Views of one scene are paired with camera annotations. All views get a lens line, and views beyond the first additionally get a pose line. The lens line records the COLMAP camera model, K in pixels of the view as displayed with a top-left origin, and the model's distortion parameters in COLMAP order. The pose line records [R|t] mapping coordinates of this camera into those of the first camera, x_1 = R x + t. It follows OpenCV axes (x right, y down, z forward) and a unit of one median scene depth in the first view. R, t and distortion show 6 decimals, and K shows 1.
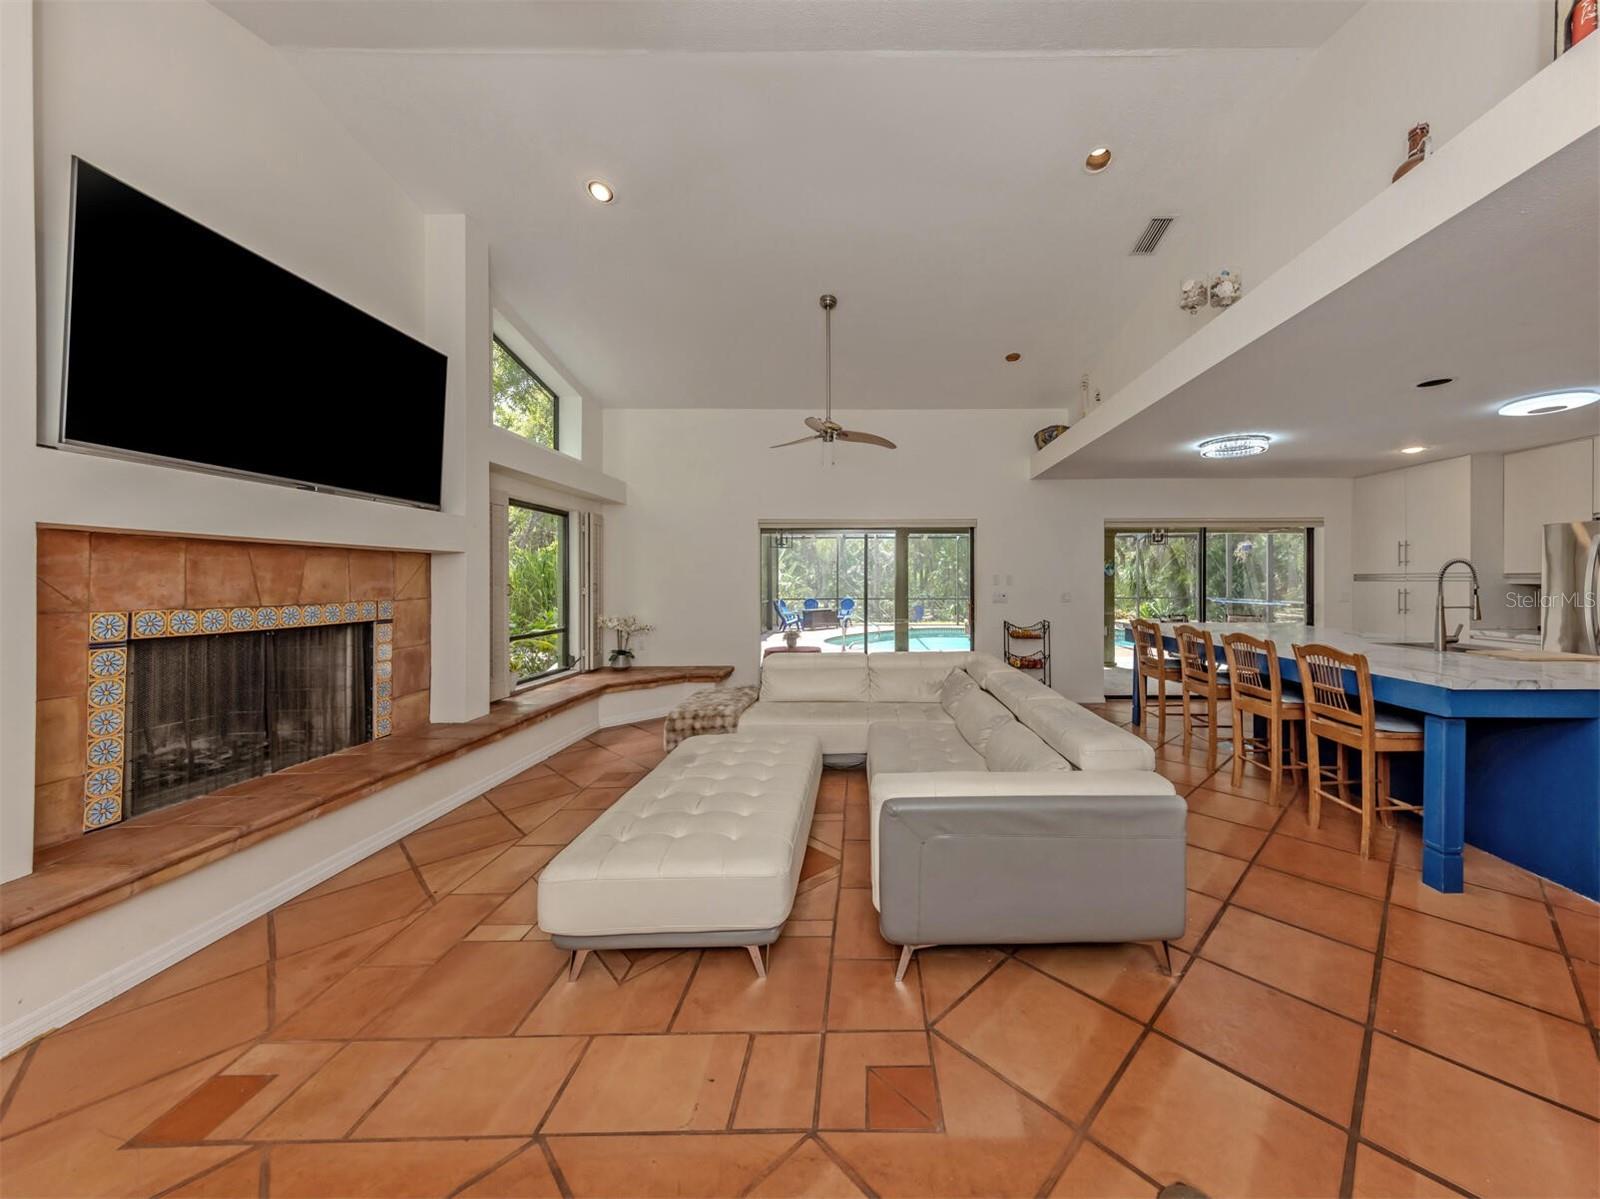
lens RADIAL K [[573.9, 0, 868.5], [0, 573.9, 603.9], [0, 0, 1]] dist [0.003465, 0.000096]
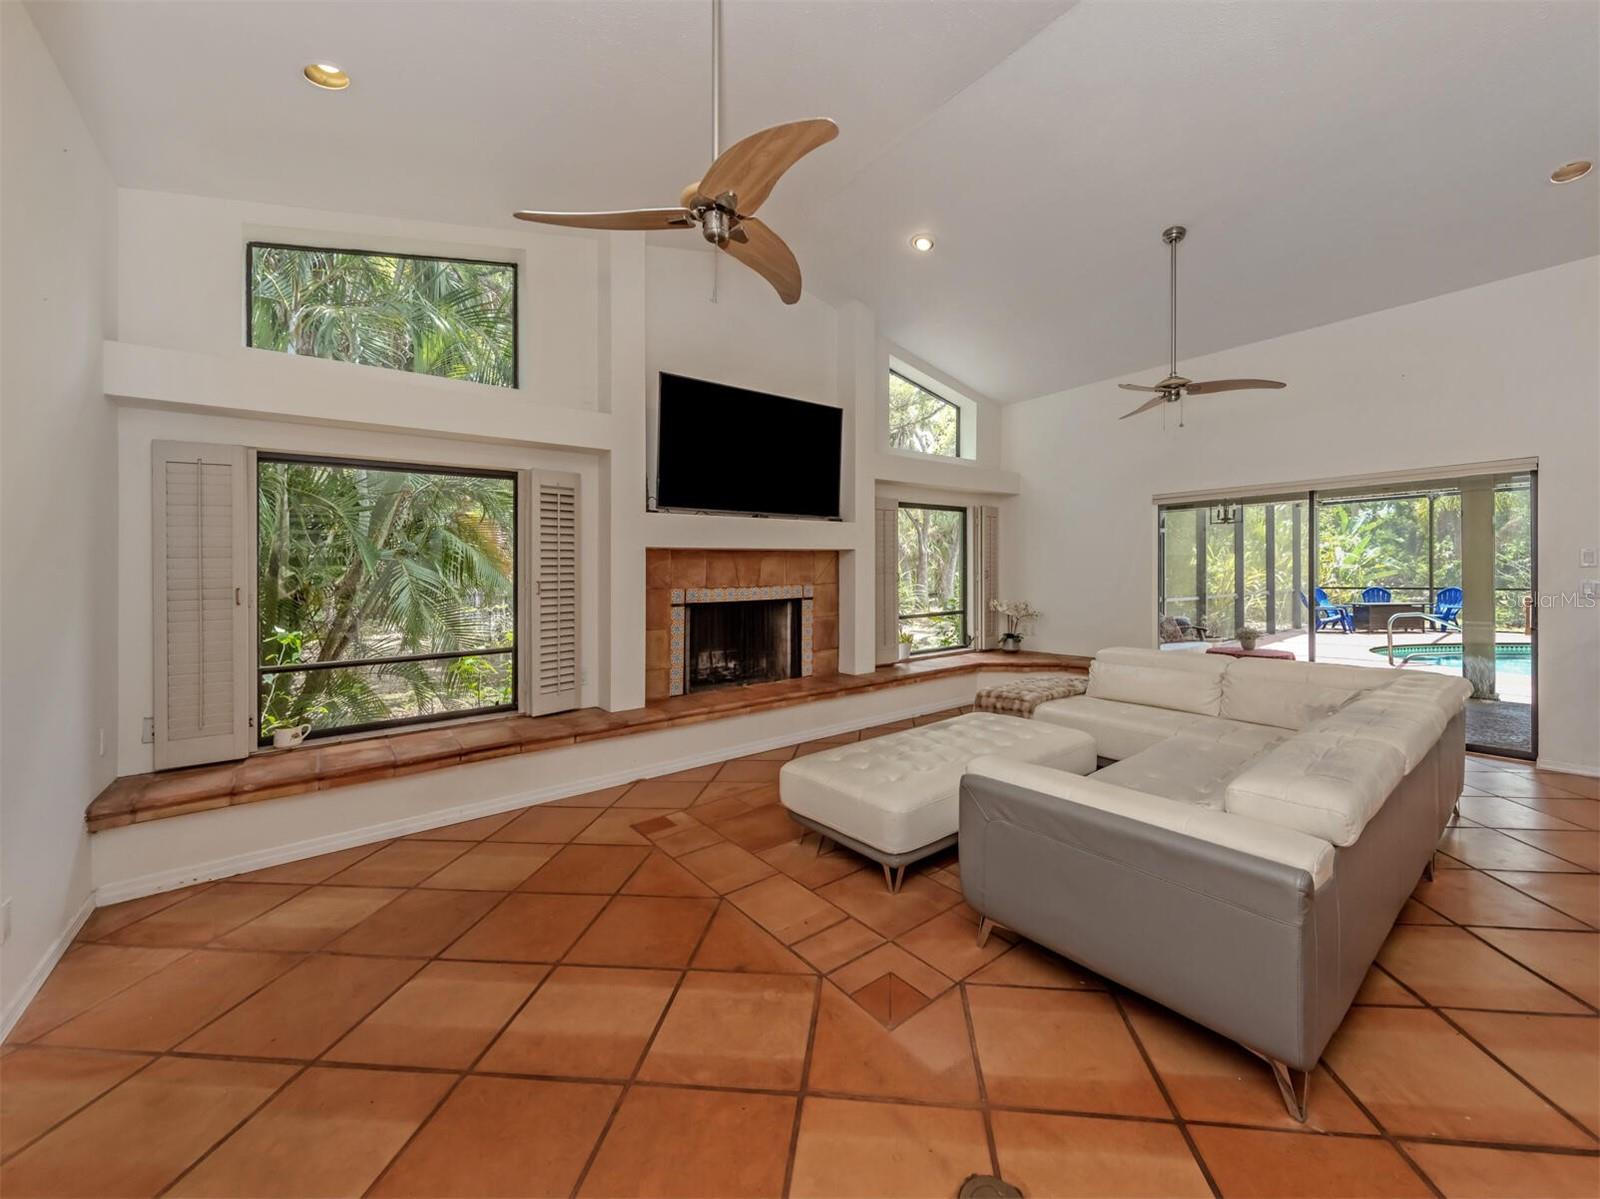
lens RADIAL K [[619.9, 0, 819.5], [0, 619.9, 597.2], [0, 0, 1]] dist [0.000202, -0.000149]
pose [[0.620110, 0.024778, -0.784124, 0.436571], [-0.016511, 0.999692, 0.018533, -0.003548], [0.784341, 0.001455, 0.620328, 0.033765]]
